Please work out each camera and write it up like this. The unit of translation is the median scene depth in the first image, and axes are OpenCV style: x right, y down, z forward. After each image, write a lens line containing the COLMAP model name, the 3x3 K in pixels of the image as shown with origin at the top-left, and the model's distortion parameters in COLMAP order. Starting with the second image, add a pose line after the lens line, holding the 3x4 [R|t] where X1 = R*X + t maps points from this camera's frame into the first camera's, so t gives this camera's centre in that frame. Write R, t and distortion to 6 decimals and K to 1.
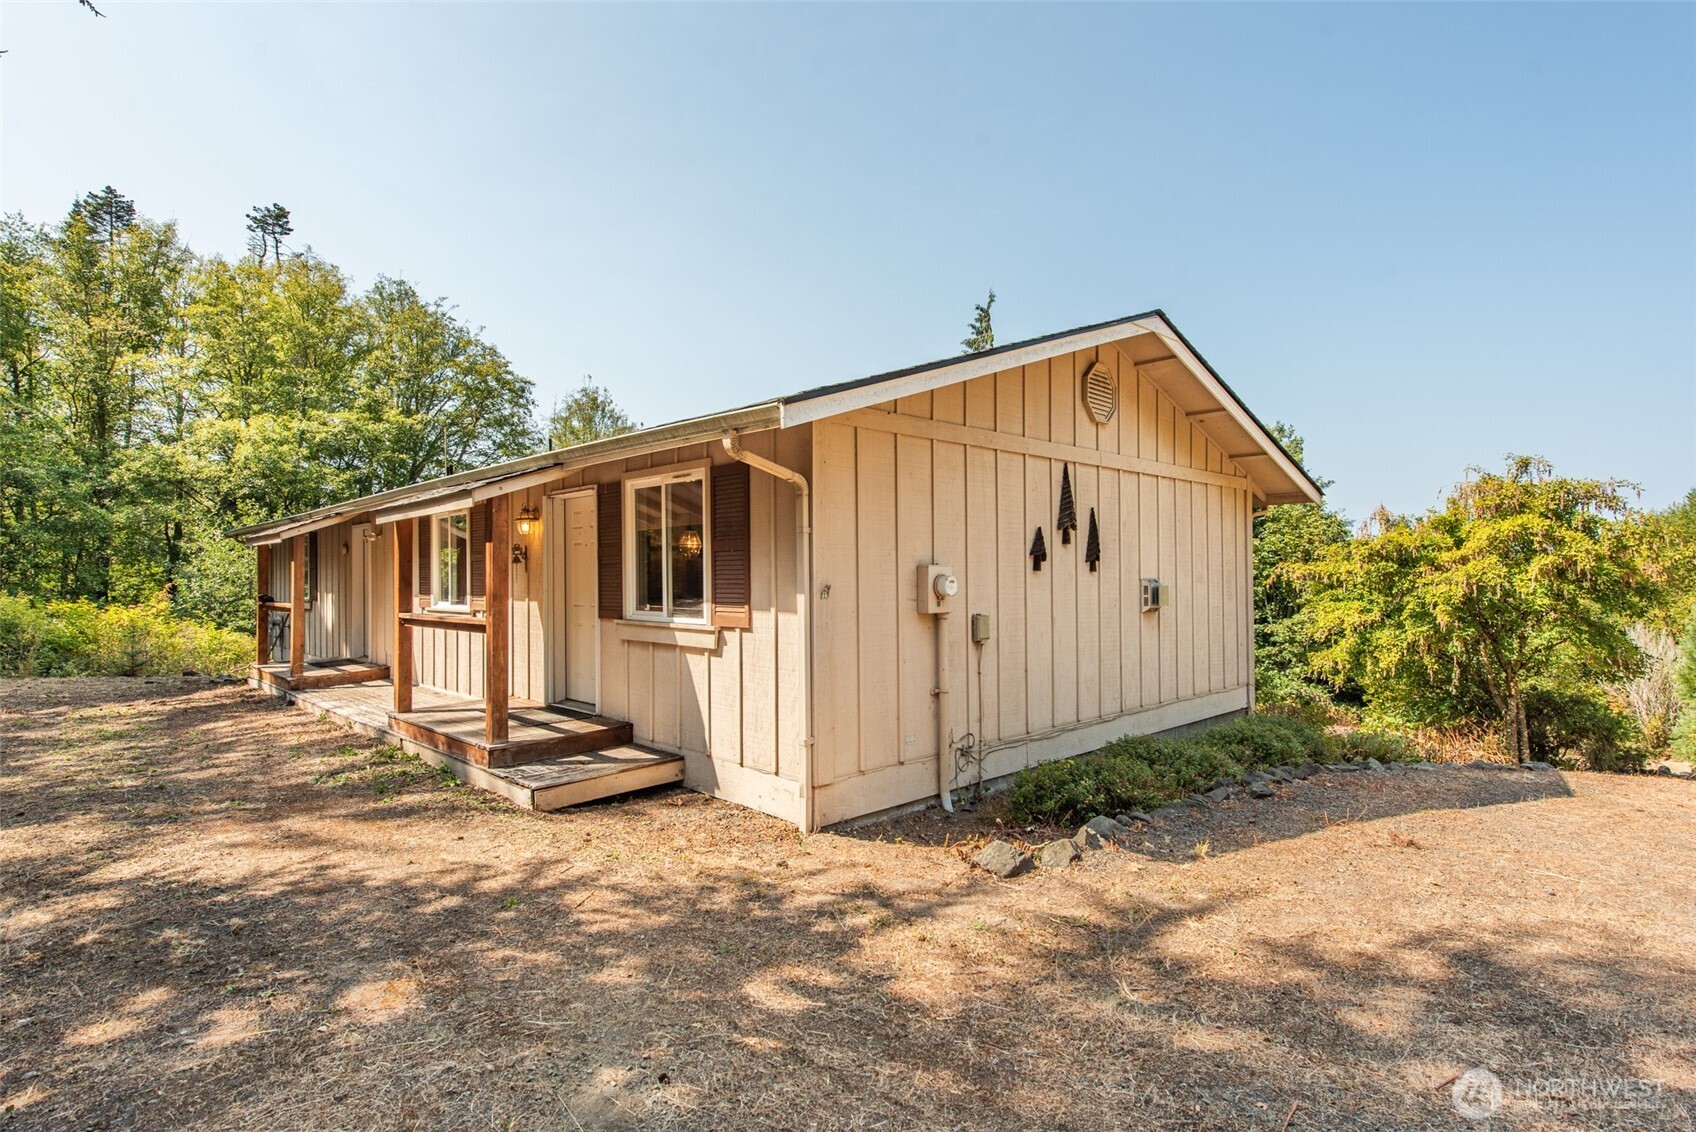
lens RADIAL K [[849.6, 0, 850.7], [0, 849.6, 568.9], [0, 0, 1]] dist [0.008598, -0.001059]
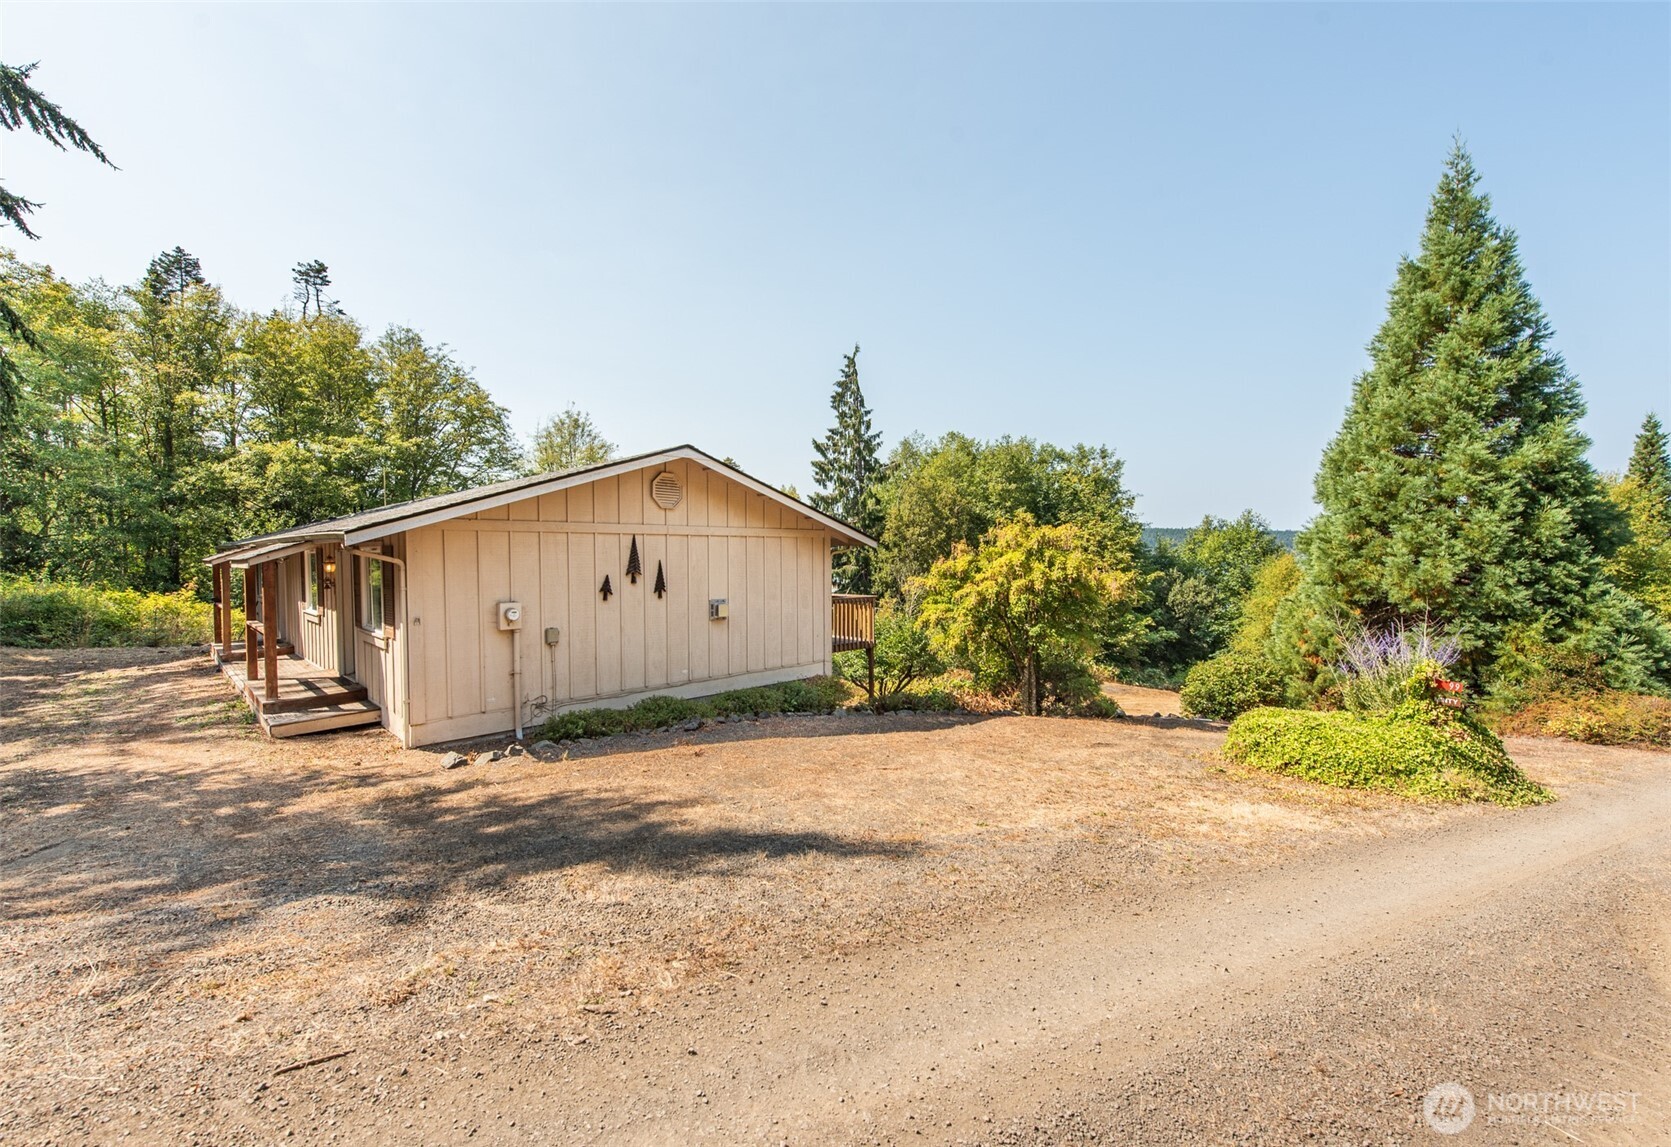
lens RADIAL K [[703.8, 0, 834.7], [0, 703.8, 575.1], [0, 0, 1]] dist [0.010938, -0.000264]
pose [[0.999993, 0.003319, -0.001901, 0.150537], [-0.003235, 0.999076, 0.042860, -0.024493], [0.002042, -0.042853, 0.999079, -0.091722]]
